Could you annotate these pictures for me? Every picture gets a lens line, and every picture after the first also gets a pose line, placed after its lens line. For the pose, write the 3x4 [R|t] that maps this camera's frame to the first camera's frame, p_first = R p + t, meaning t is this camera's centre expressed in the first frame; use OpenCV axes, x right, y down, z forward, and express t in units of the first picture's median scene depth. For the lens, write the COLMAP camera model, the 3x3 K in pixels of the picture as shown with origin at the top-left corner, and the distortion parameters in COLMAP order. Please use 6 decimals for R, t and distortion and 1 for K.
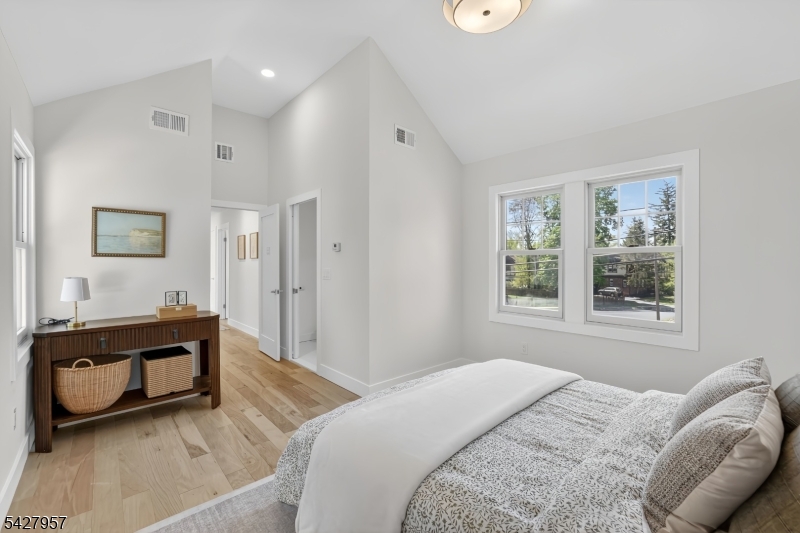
lens RADIAL K [[333.8, 0, 400.0], [0, 333.8, 266.5], [0, 0, 1]] dist [-0.000171, 0.000030]
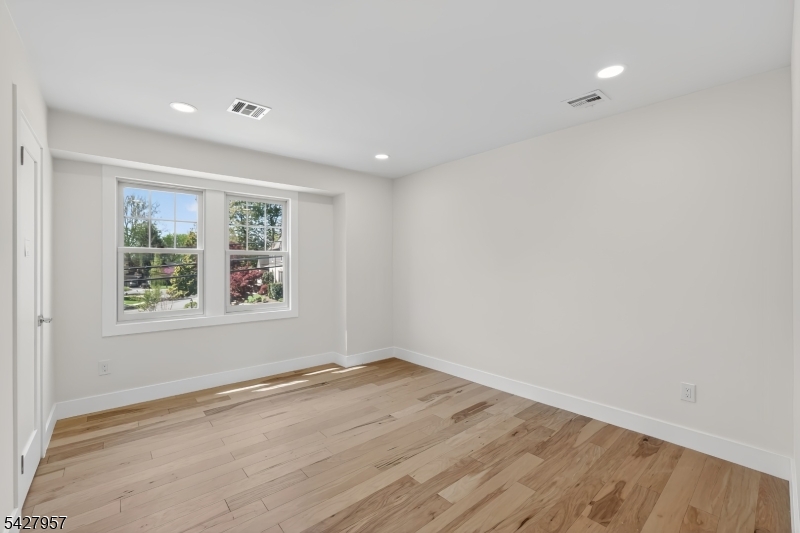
lens RADIAL K [[333.8, 0, 400.0], [0, 333.8, 266.5], [0, 0, 1]] dist [-0.000171, 0.000030]
pose [[0.030910, -0.006526, 0.999501, -0.567397], [0.000110, 0.999979, 0.006525, -0.006409], [-0.999522, -0.000091, 0.030910, 0.320934]]
